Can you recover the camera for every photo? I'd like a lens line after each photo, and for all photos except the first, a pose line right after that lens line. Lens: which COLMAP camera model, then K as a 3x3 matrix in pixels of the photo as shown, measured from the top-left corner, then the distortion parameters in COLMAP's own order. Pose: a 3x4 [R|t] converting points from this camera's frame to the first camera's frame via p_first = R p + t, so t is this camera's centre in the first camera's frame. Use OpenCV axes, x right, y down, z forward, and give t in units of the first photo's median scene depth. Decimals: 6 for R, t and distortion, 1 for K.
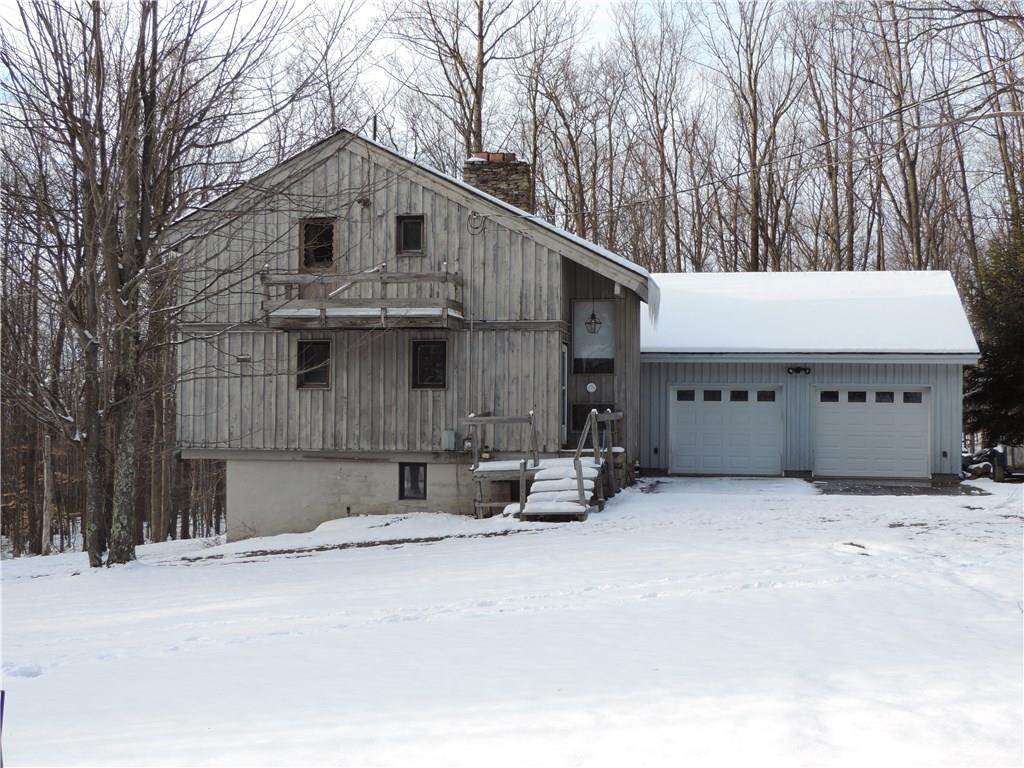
lens RADIAL K [[1291.6, 0, 512.0], [0, 1291.6, 384.0], [0, 0, 1]] dist [-0.018662, -0.011315]
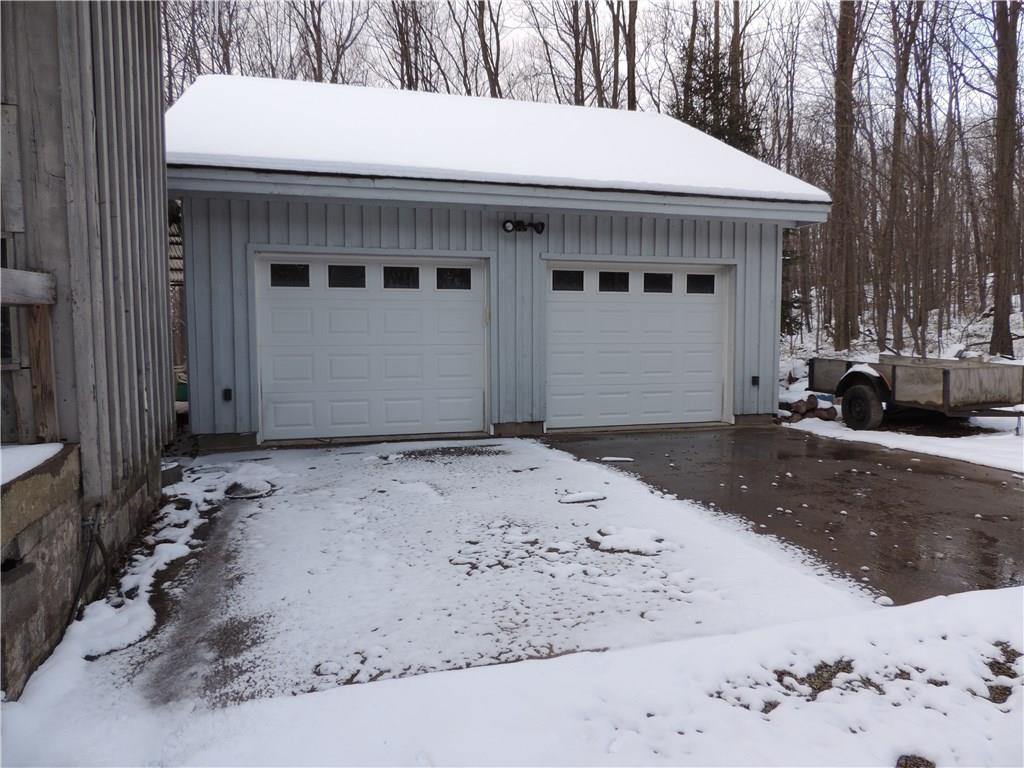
lens RADIAL K [[728.4, 0, 516.2], [0, 728.4, 388.1], [0, 0, 1]] dist [-0.013853, -0.007450]
pose [[0.885029, -0.045284, 0.463328, 0.084607], [0.001418, 0.995515, 0.094589, 0.025649], [-0.465534, -0.083057, 0.881124, 0.740299]]
